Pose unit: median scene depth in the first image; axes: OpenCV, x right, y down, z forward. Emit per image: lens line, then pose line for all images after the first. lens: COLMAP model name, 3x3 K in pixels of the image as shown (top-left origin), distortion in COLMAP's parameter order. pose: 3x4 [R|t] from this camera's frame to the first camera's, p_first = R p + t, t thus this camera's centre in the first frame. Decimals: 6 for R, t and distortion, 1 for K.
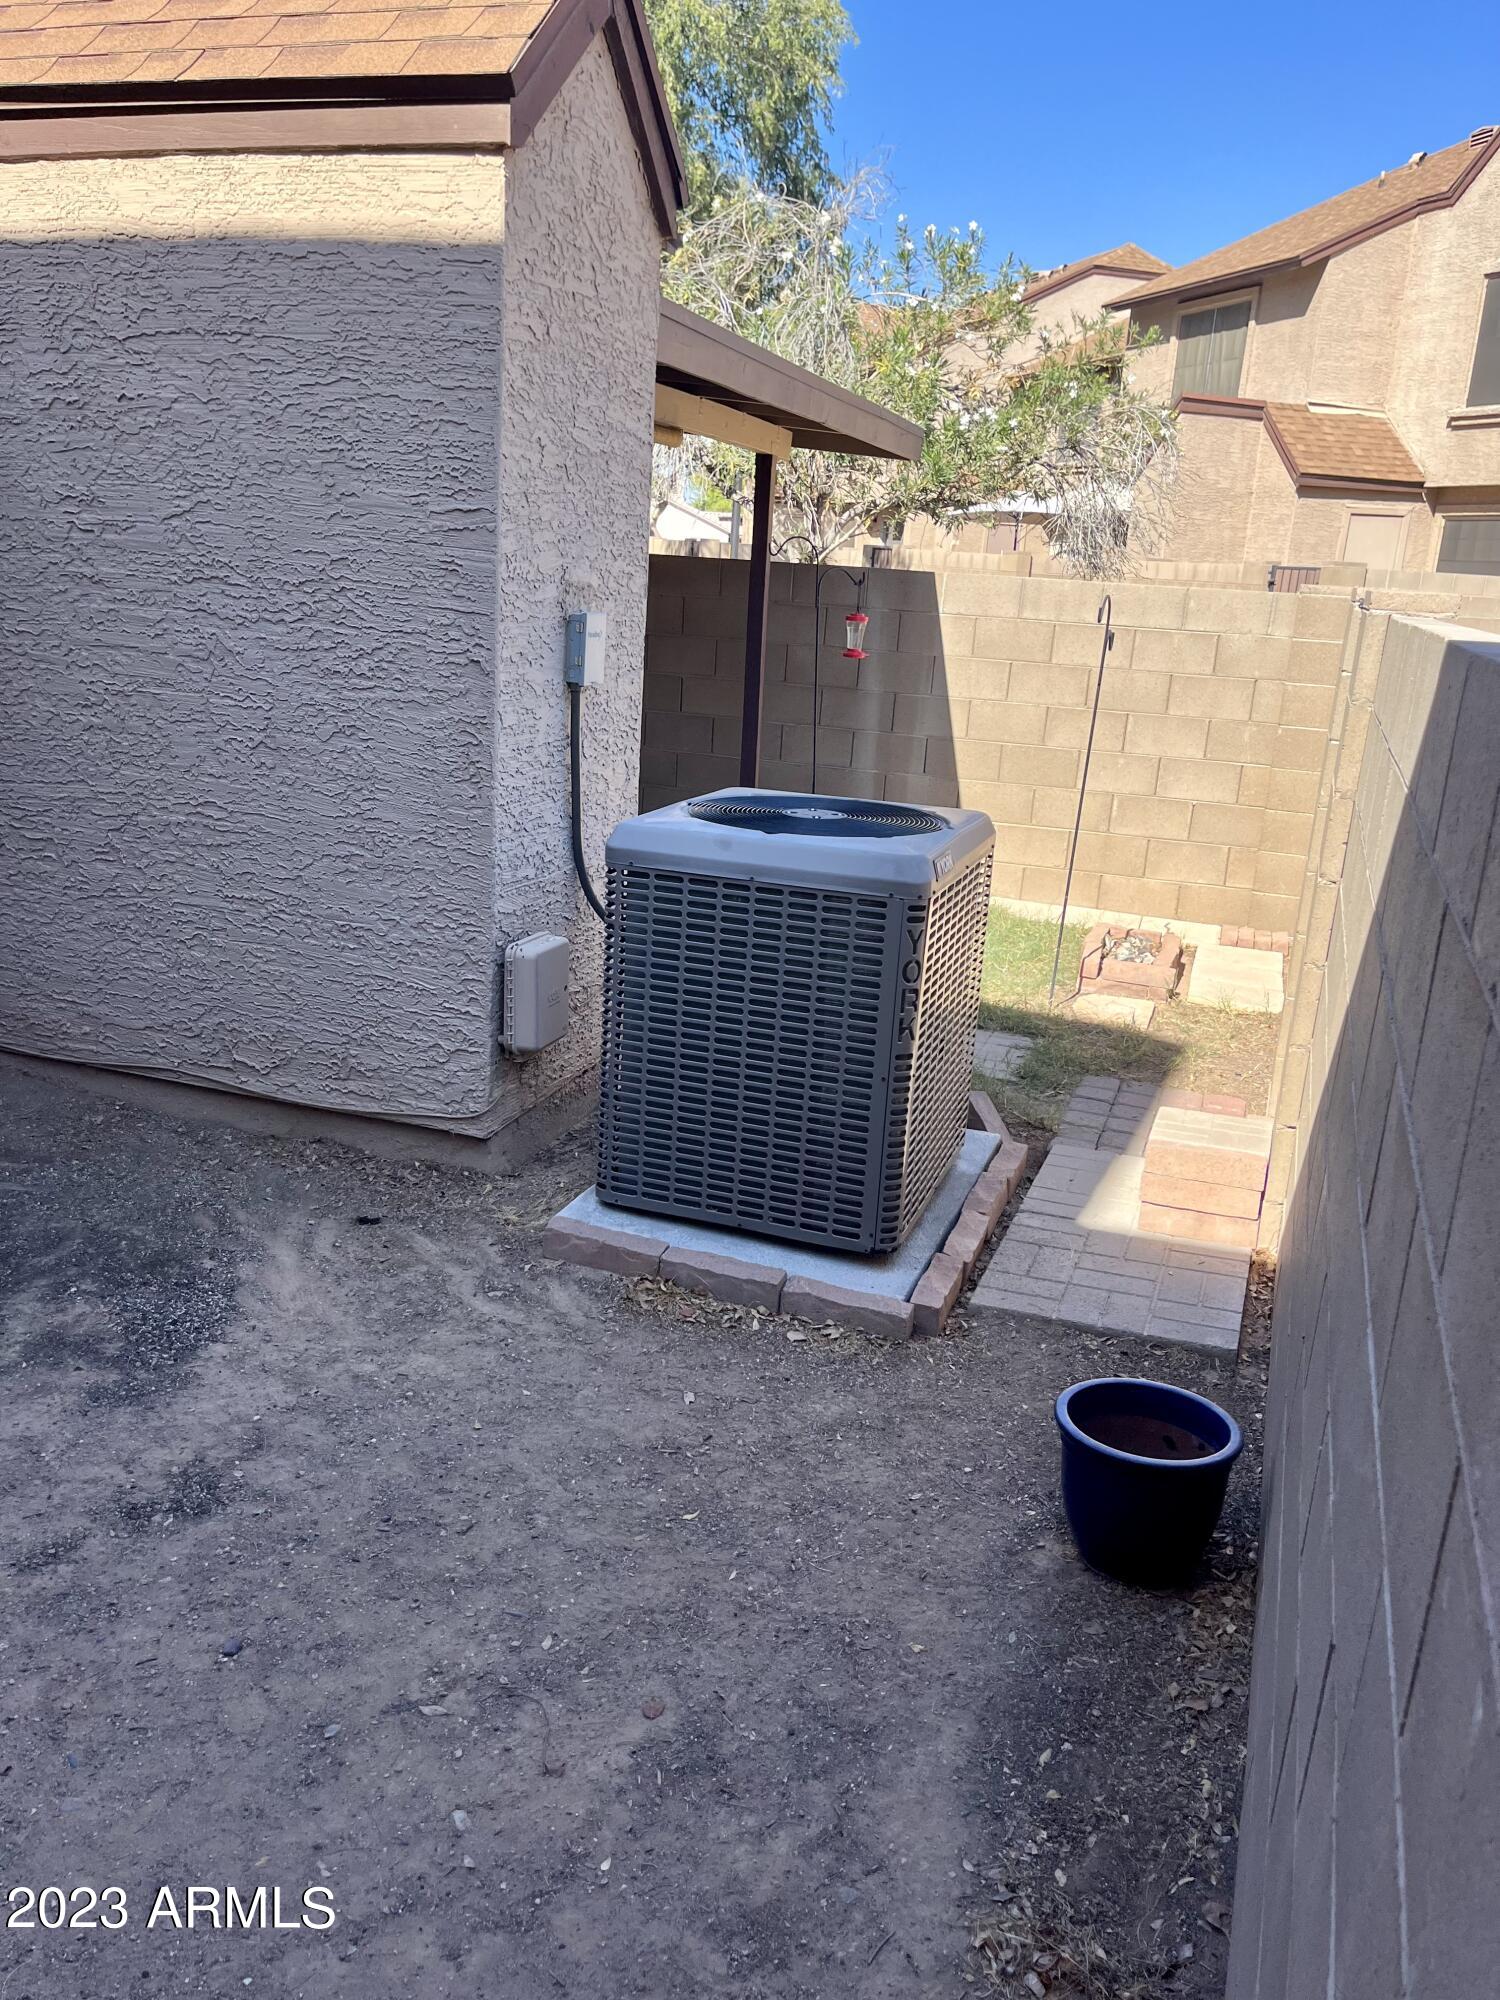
lens RADIAL K [[1516.8, 0, 750.9], [0, 1516.8, 1009.4], [0, 0, 1]] dist [0.028656, -0.003635]
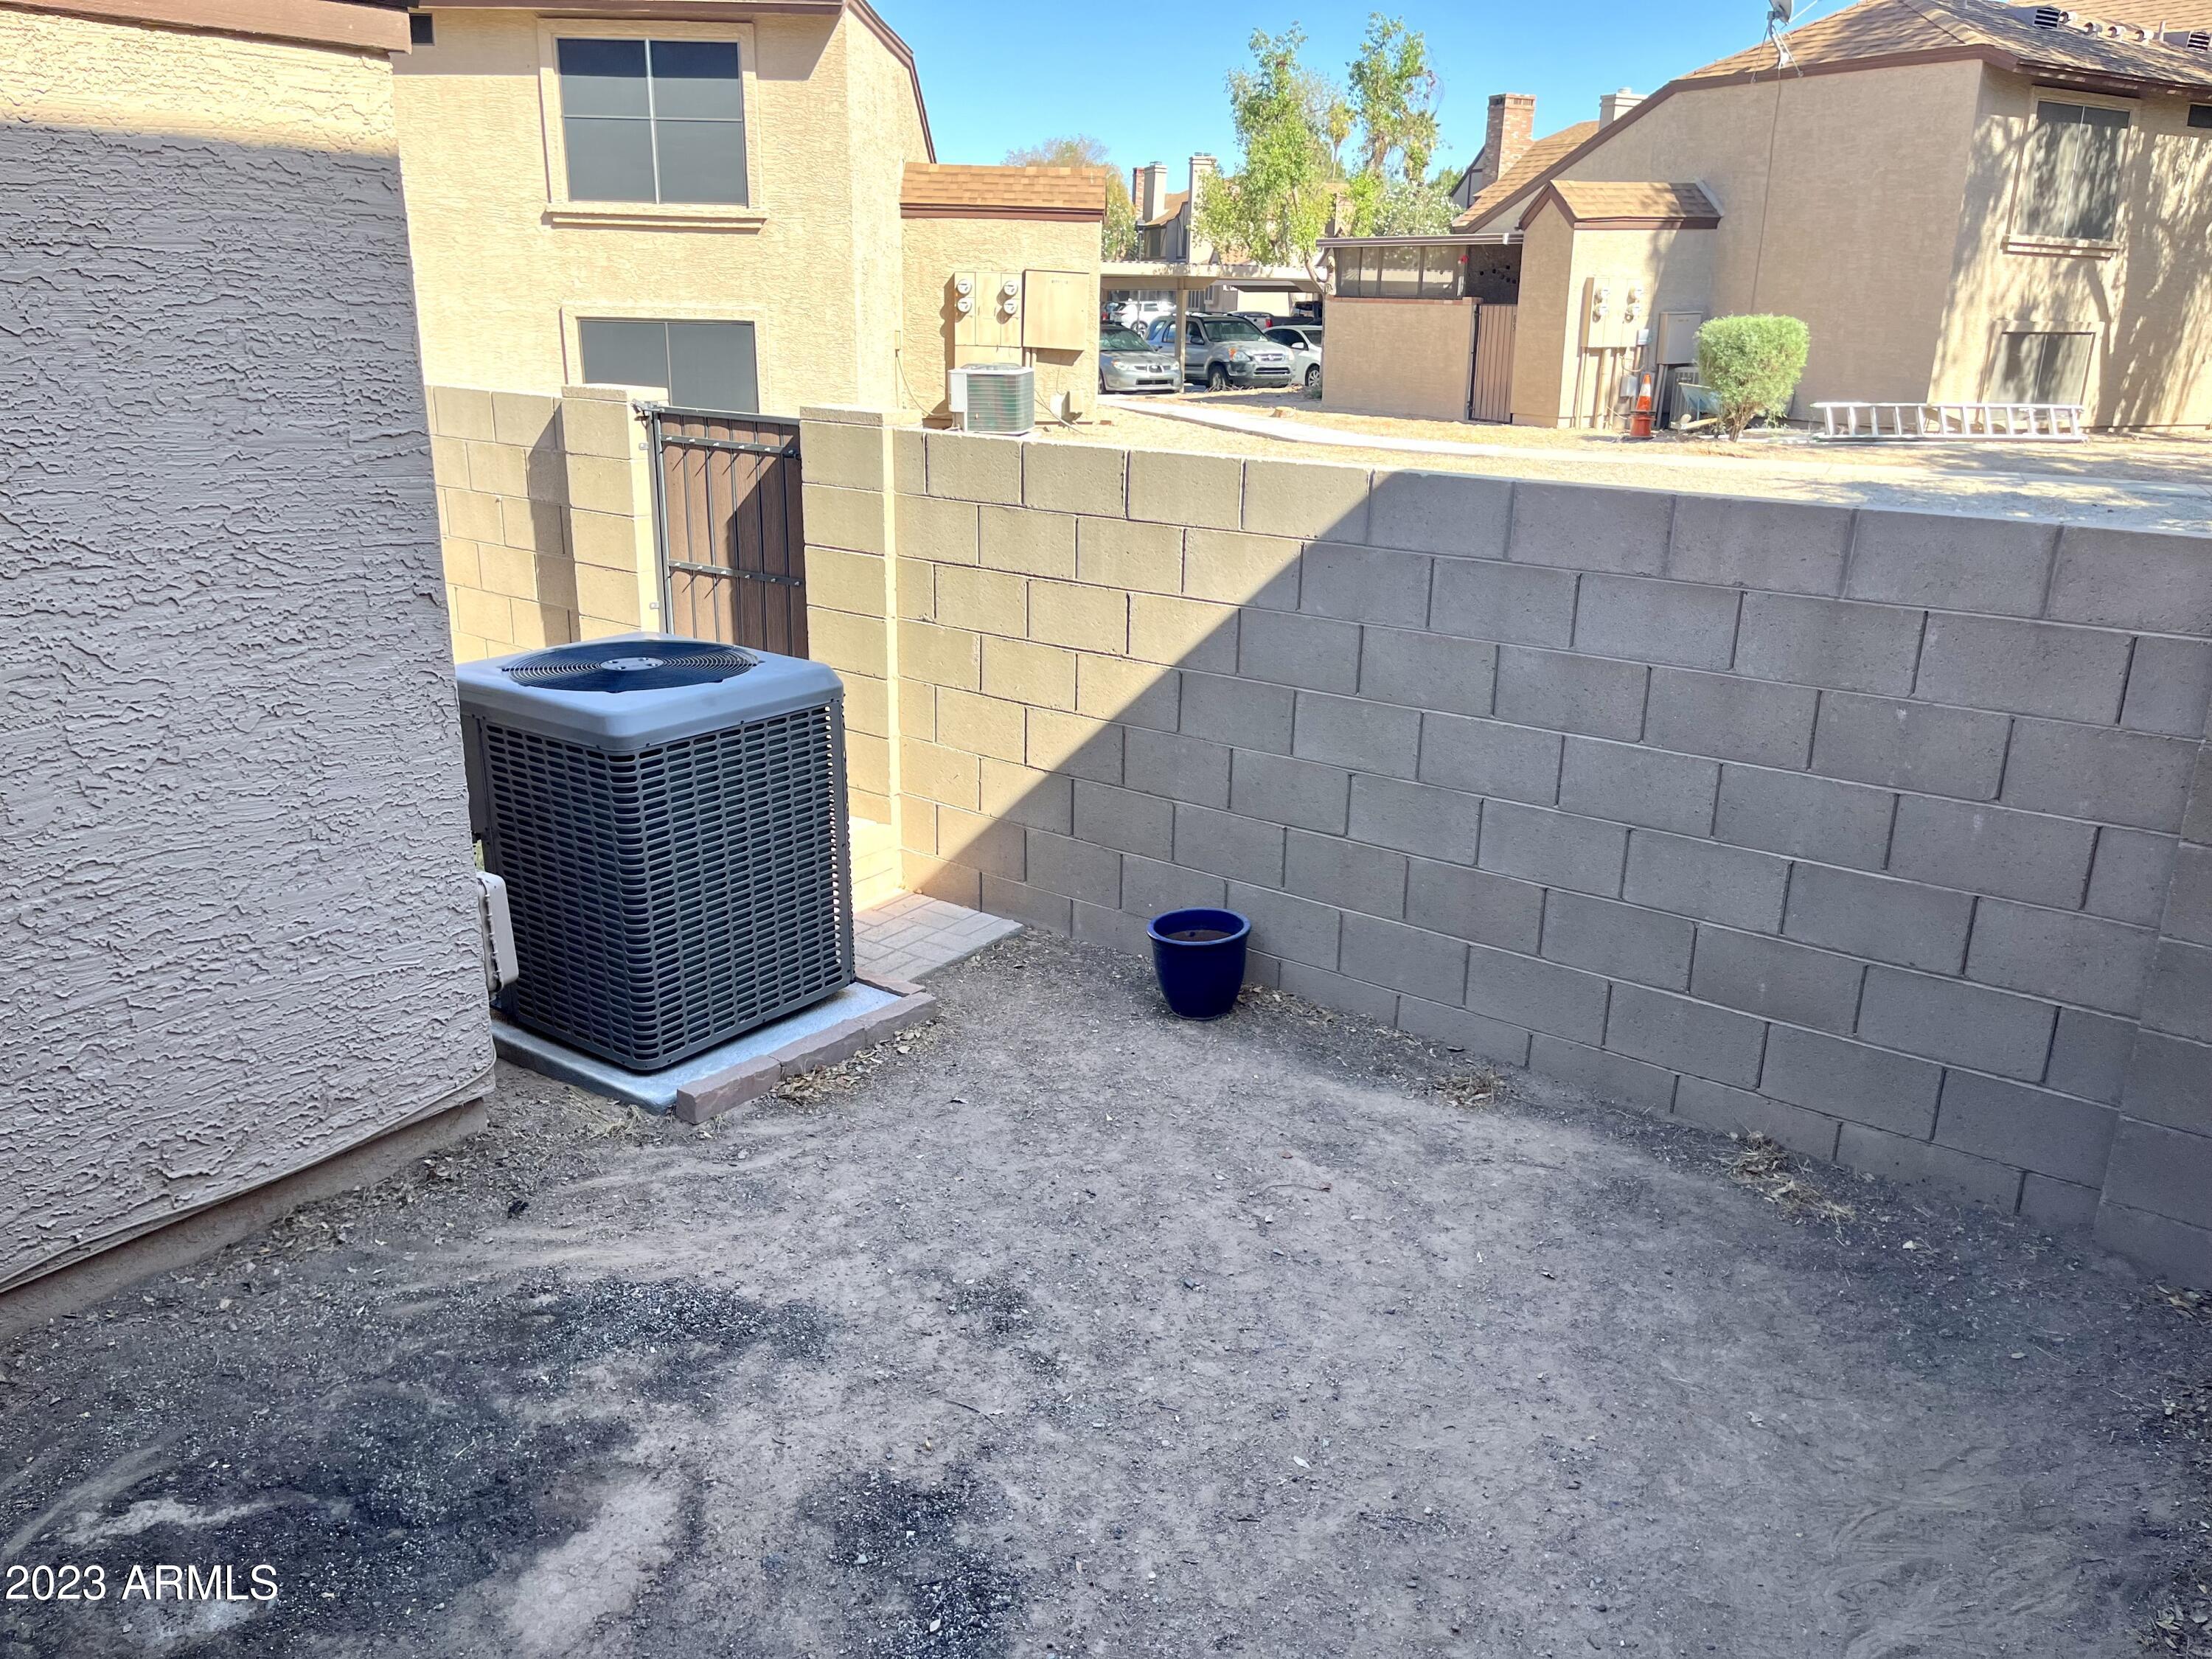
lens RADIAL K [[1671.4, 0, 1109.2], [0, 1671.4, 837.1], [0, 0, 1]] dist [0.092506, -0.129497]
pose [[0.299525, -0.340691, 0.891187, -1.004600], [0.273421, 0.925545, 0.261929, -0.244827], [-0.914071, 0.165215, 0.370376, 0.265092]]
